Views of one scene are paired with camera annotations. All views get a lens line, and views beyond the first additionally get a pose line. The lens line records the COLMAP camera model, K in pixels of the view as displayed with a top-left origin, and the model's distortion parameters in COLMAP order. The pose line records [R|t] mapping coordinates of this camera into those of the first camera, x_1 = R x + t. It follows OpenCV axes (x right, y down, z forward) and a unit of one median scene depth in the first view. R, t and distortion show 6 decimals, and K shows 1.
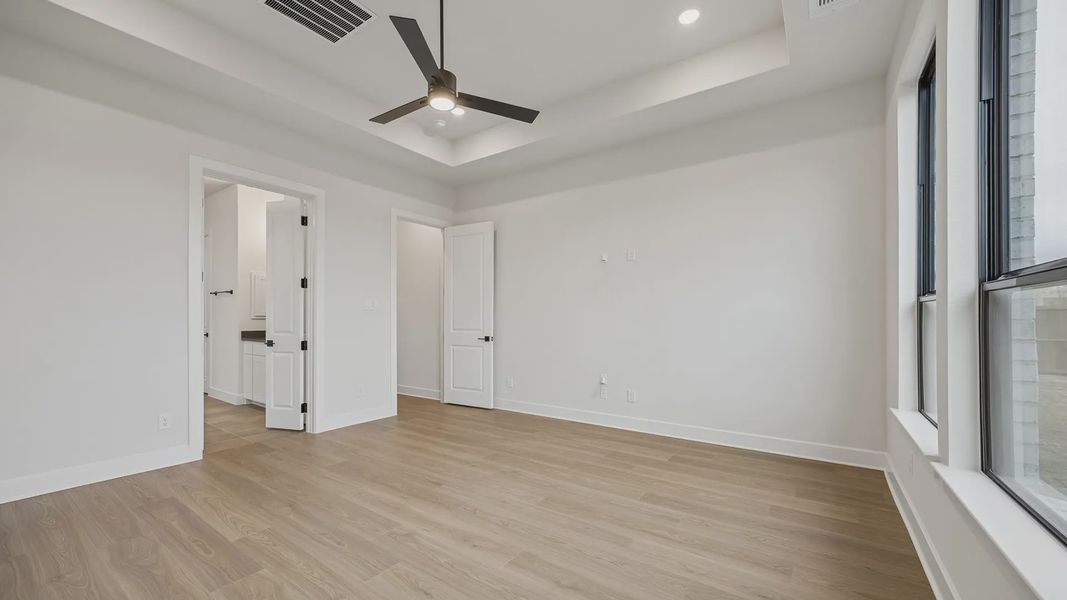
lens RADIAL K [[406.4, 0, 522.7], [0, 406.4, 318.3], [0, 0, 1]] dist [0.002500, 0.000338]
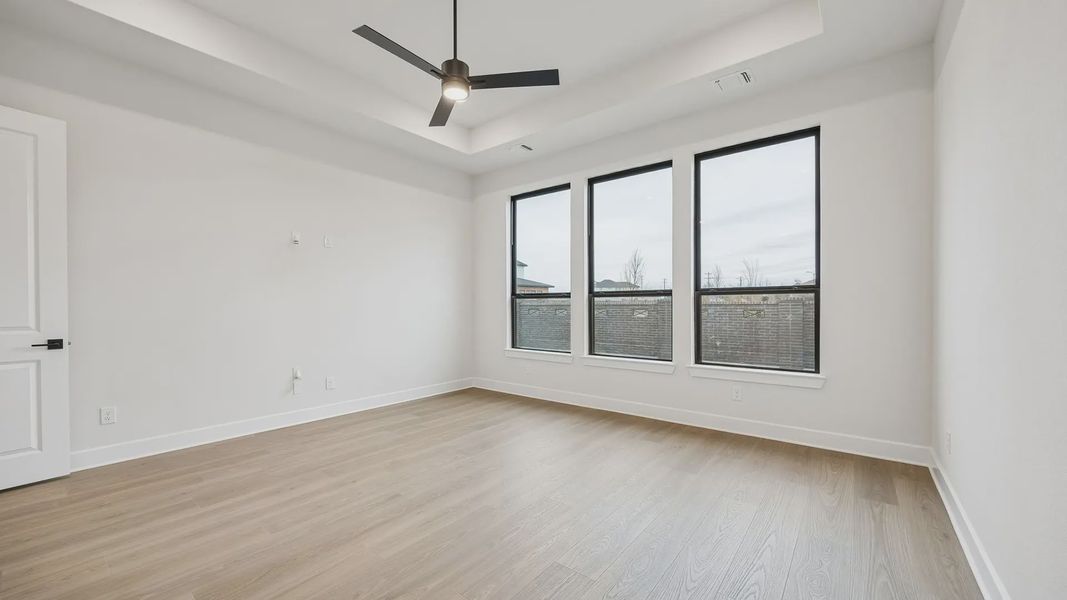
lens RADIAL K [[406.4, 0, 536.3], [0, 406.4, 301.3], [0, 0, 1]] dist [0.002500, 0.000338]
pose [[0.051986, 0.014030, 0.998549, -0.895347], [-0.002000, 0.999901, -0.013945, 0.002098], [-0.998646, -0.001272, 0.052009, 0.550514]]
